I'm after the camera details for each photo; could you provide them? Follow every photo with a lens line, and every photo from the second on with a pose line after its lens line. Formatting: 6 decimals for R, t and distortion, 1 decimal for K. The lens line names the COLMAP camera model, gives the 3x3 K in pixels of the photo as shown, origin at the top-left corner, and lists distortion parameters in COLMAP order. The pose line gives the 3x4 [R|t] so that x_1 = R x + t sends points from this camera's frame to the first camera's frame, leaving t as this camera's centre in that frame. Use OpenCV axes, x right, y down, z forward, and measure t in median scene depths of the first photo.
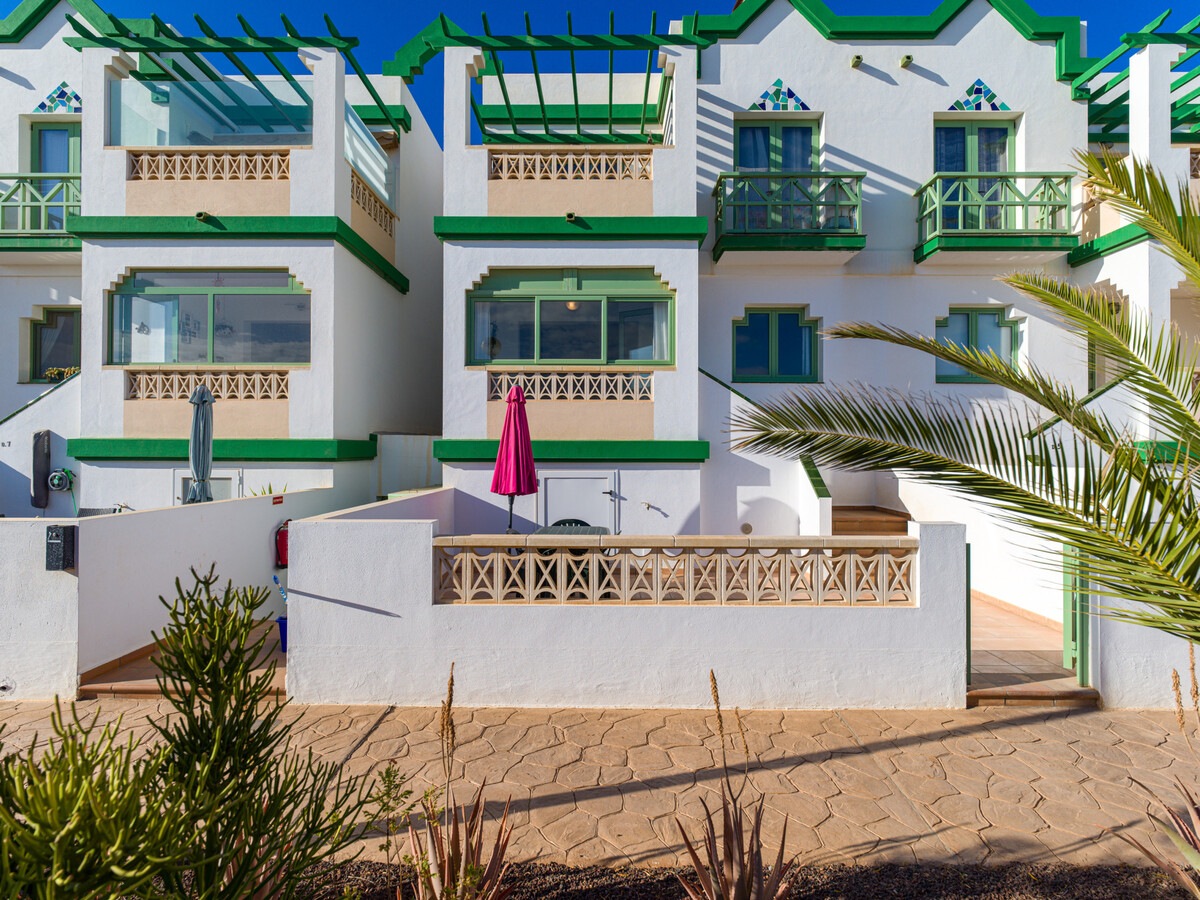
lens RADIAL K [[557.5, 0, 608.1], [0, 557.5, 454.9], [0, 0, 1]] dist [0.002401, 0.000729]
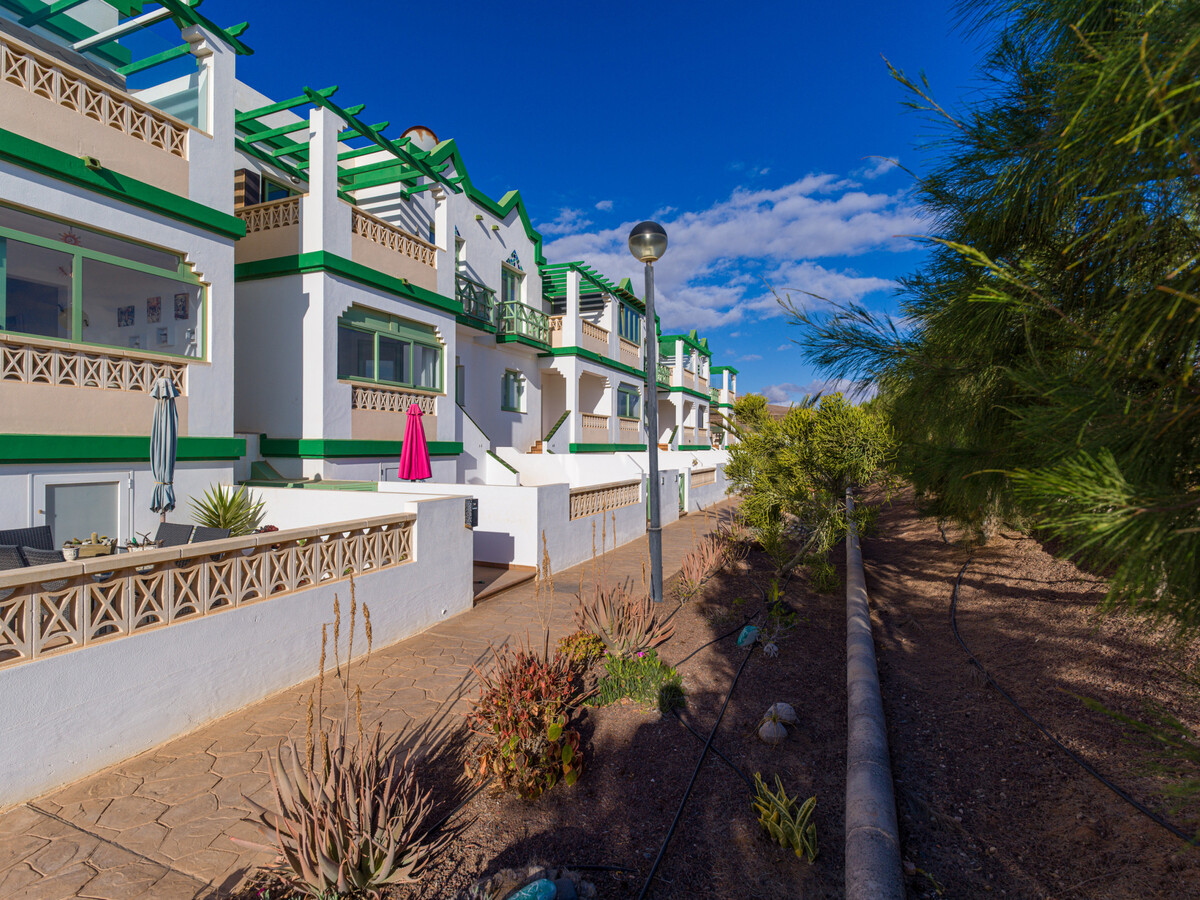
lens RADIAL K [[596.0, 0, 605.2], [0, 596.0, 437.0], [0, 0, 1]] dist [-0.009097, -0.001288]
pose [[0.362749, 0.013586, 0.931788, -1.215922], [0.013965, 0.999702, -0.020013, -0.003917], [-0.931782, 0.020272, 0.362451, 0.010338]]
